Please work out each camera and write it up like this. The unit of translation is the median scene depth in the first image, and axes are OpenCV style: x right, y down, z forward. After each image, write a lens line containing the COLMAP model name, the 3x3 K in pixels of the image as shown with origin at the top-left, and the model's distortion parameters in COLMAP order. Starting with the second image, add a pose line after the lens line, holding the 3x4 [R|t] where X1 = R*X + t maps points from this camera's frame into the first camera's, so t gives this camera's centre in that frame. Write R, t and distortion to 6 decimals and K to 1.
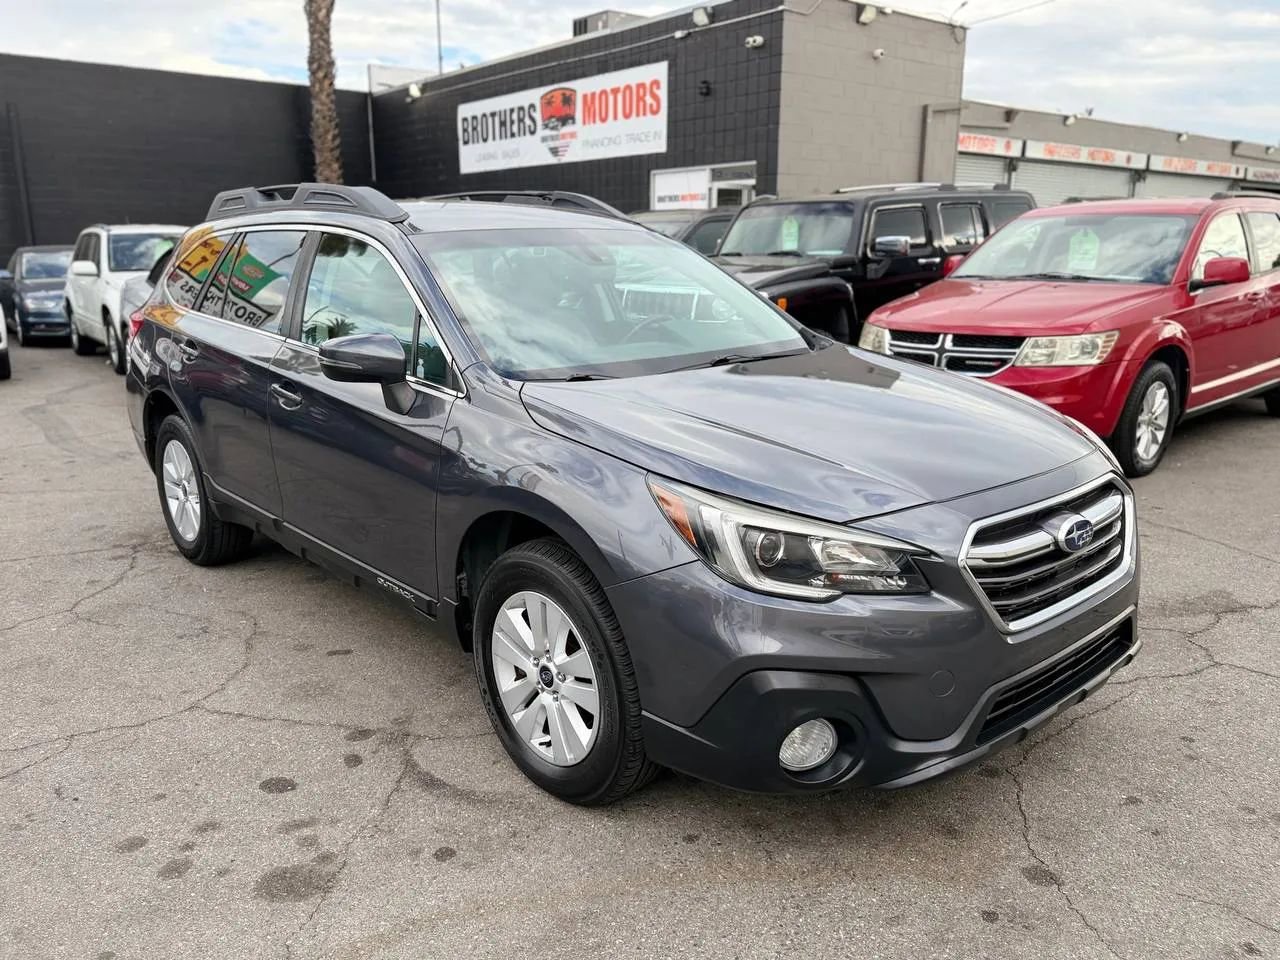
lens RADIAL K [[997.0, 0, 641.7], [0, 997.0, 483.1], [0, 0, 1]] dist [0.037605, -0.052038]
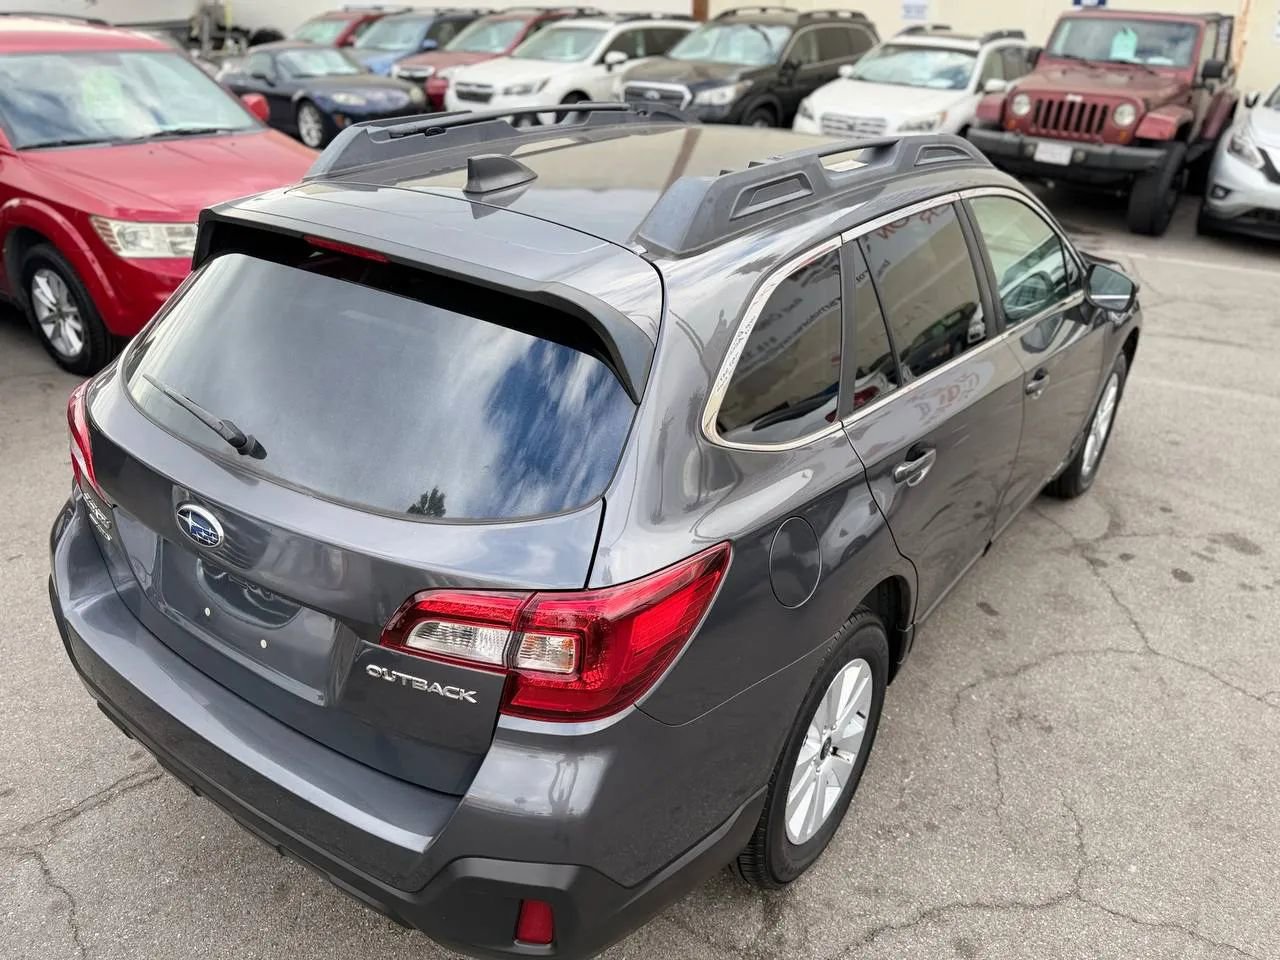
lens RADIAL K [[997.0, 0, 640.2], [0, 997.0, 485.7], [0, 0, 1]] dist [0.037605, -0.052038]
pose [[-0.212603, -0.424353, 0.880185, -1.065997], [0.204989, 0.861363, 0.464793, -0.480398], [-0.955395, 0.279245, -0.096140, 1.399831]]
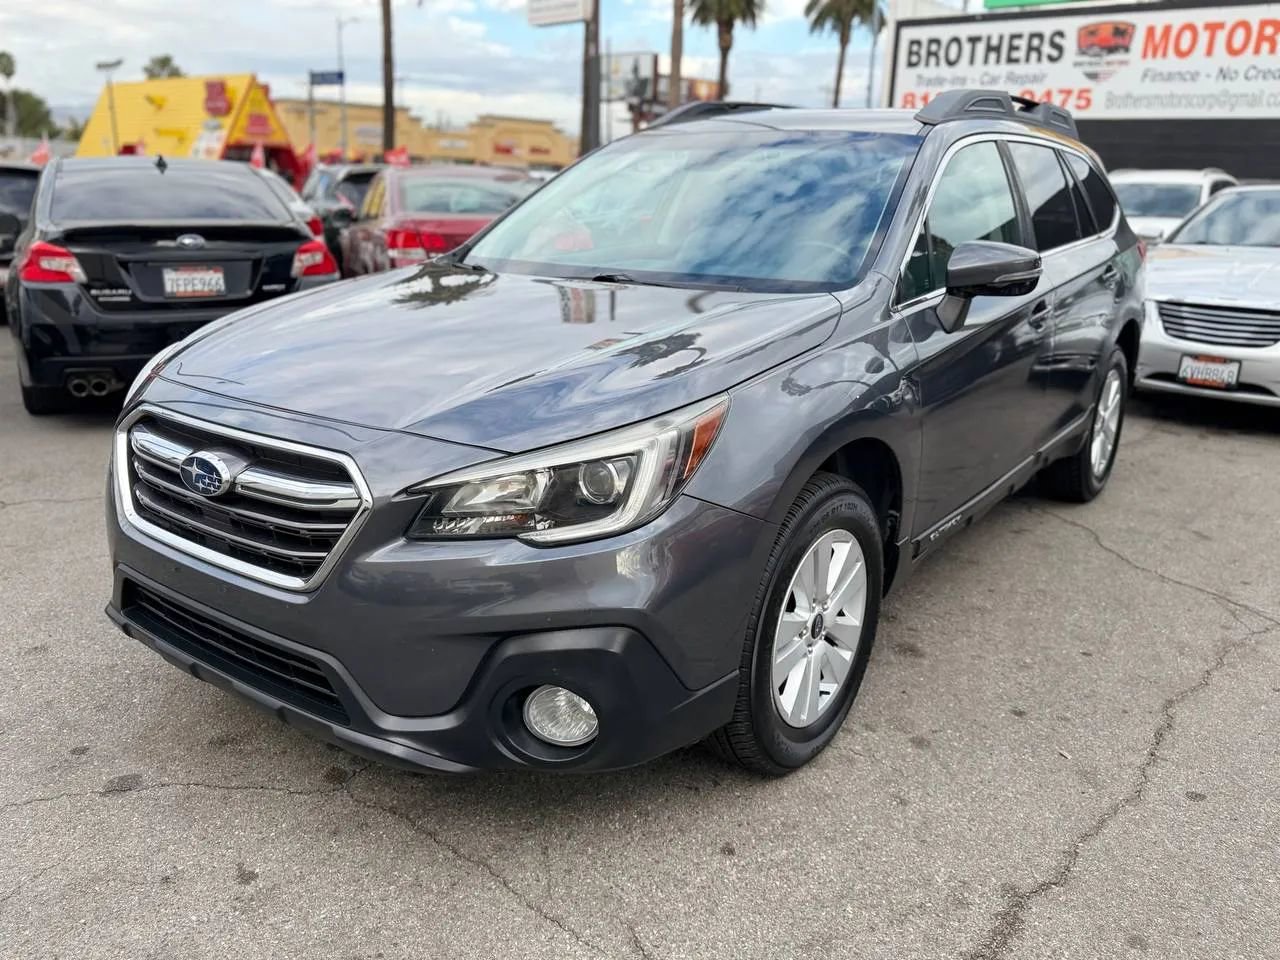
lens RADIAL K [[997.0, 0, 643.6], [0, 997.0, 476.9], [0, 0, 1]] dist [0.037605, -0.052038]
pose [[0.197515, 0.284854, -0.938001, 0.842135], [-0.259891, 0.937828, 0.230076, -0.151478], [0.945222, 0.198335, 0.259266, 0.745187]]
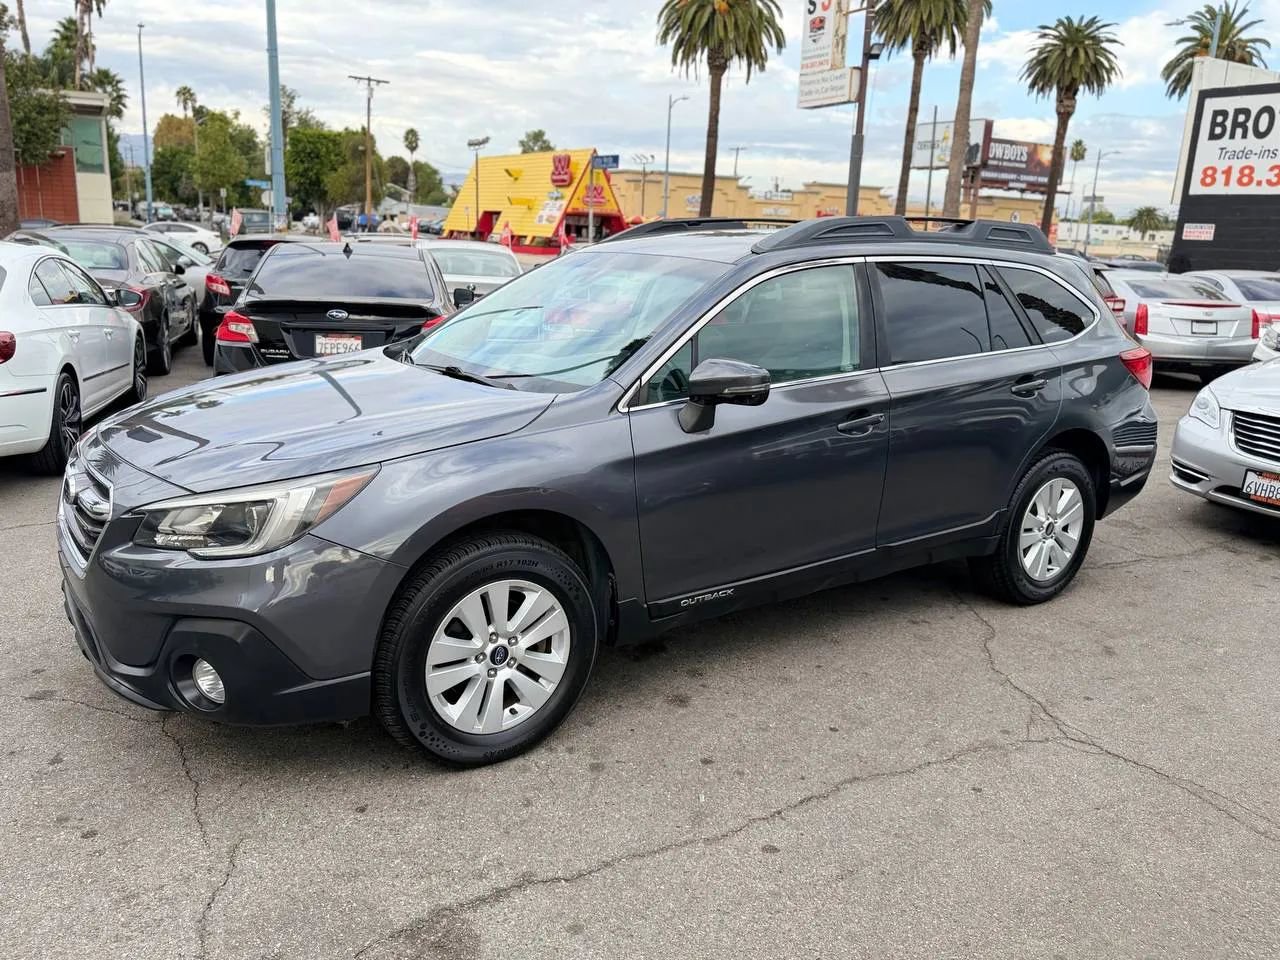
lens RADIAL K [[997.0, 0, 650.8], [0, 997.0, 480.7], [0, 0, 1]] dist [0.037605, -0.052038]
pose [[-0.119566, 0.236447, -0.964260, 1.019906], [-0.275728, 0.925113, 0.261037, -0.318961], [0.953770, 0.297085, -0.045416, 1.150085]]
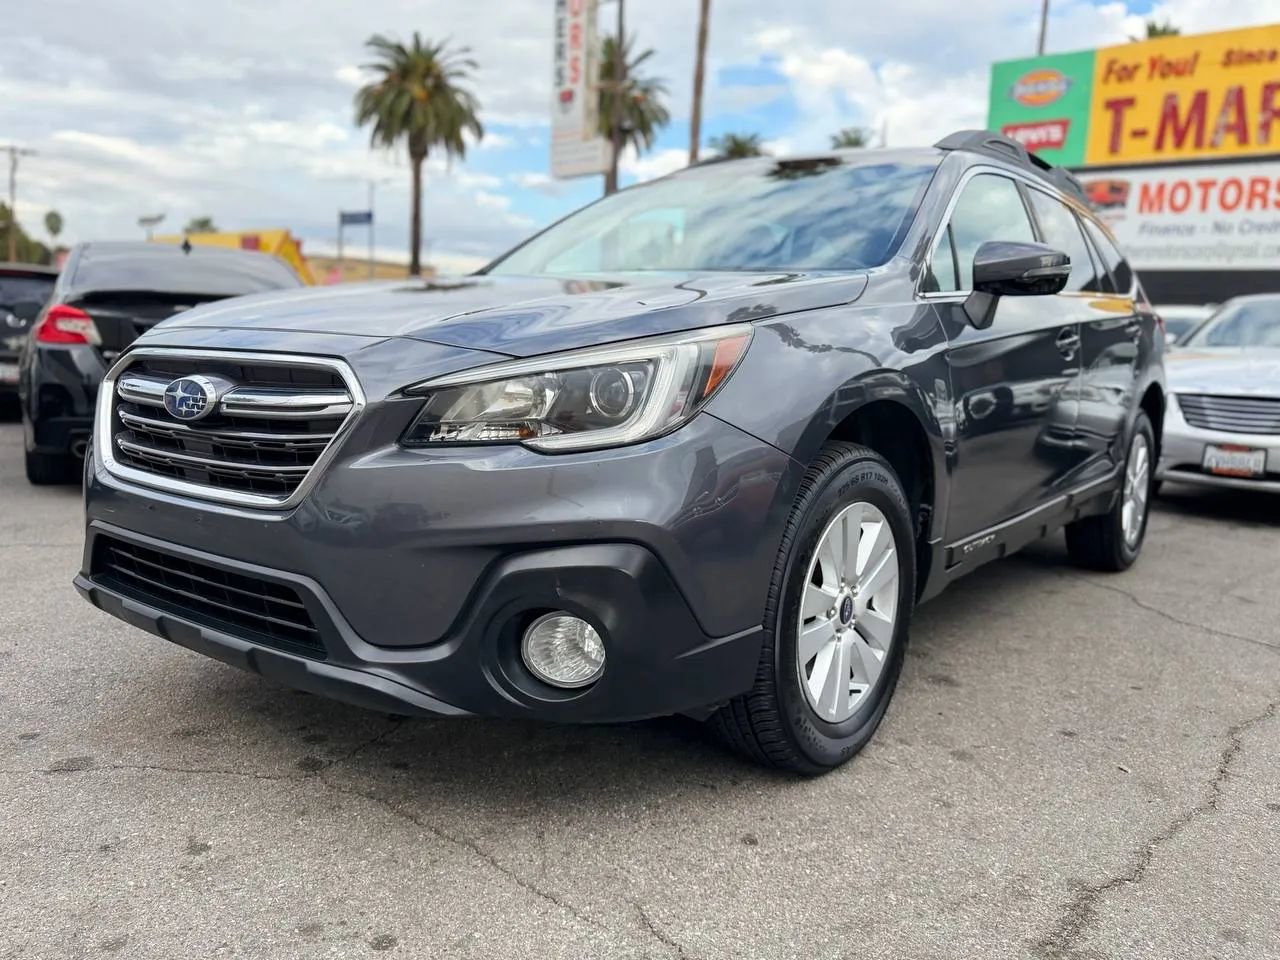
lens RADIAL K [[997.0, 0, 644.7], [0, 997.0, 479.6], [0, 0, 1]] dist [0.037605, -0.052038]
pose [[0.185948, 0.143209, -0.972067, 0.826380], [-0.275147, 0.957329, 0.088405, -0.034936], [0.943248, 0.251023, 0.217417, 0.777992]]
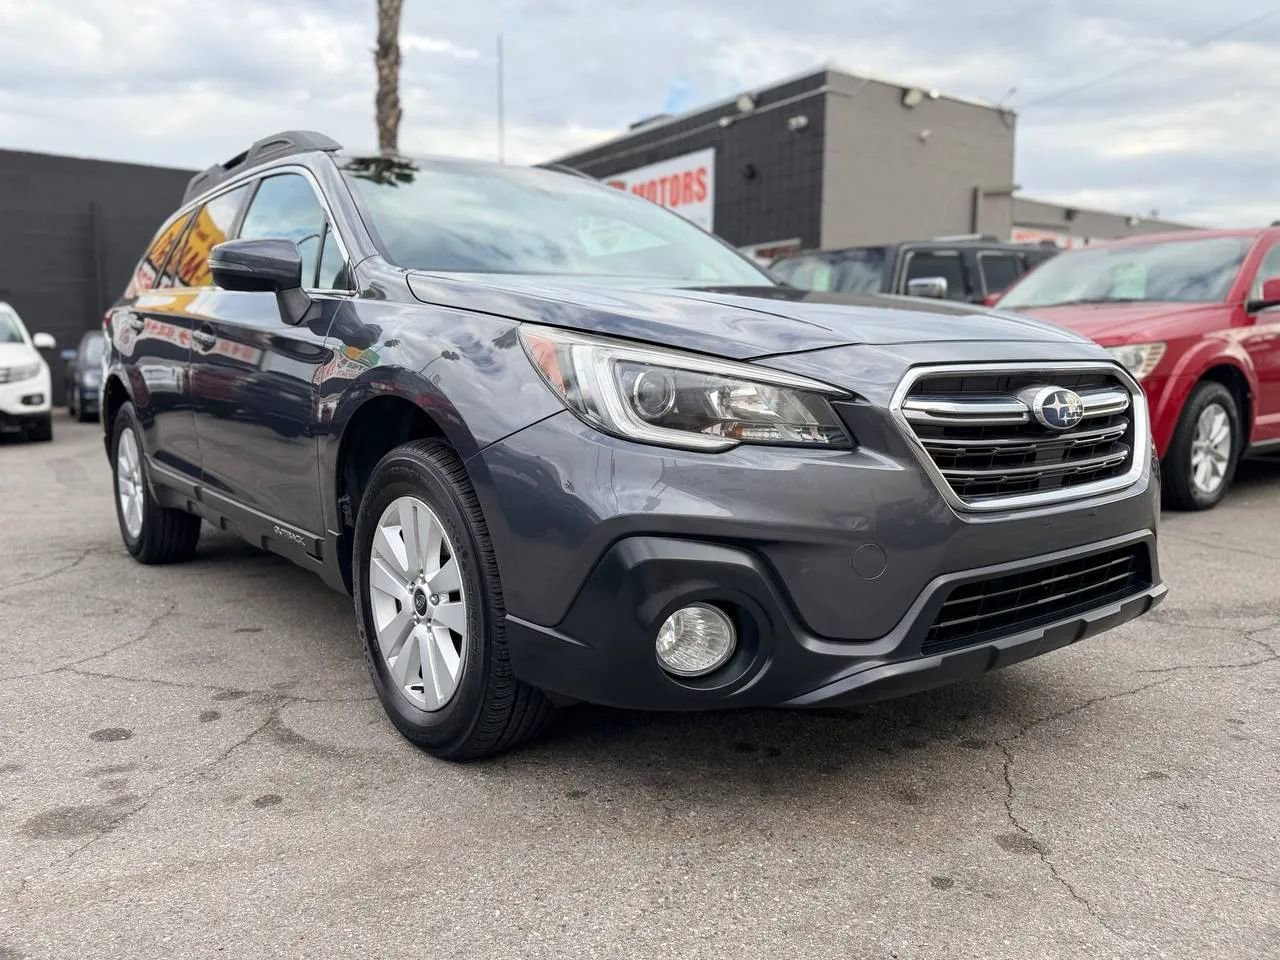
lens RADIAL K [[997.0, 0, 638.7], [0, 997.0, 486.6], [0, 0, 1]] dist [0.037605, -0.052038]
pose [[0.997334, 0.010374, -0.072225, 0.105206], [-0.018705, 0.993114, -0.115646, 0.139335], [0.070528, 0.116688, 0.990661, 0.130342]]
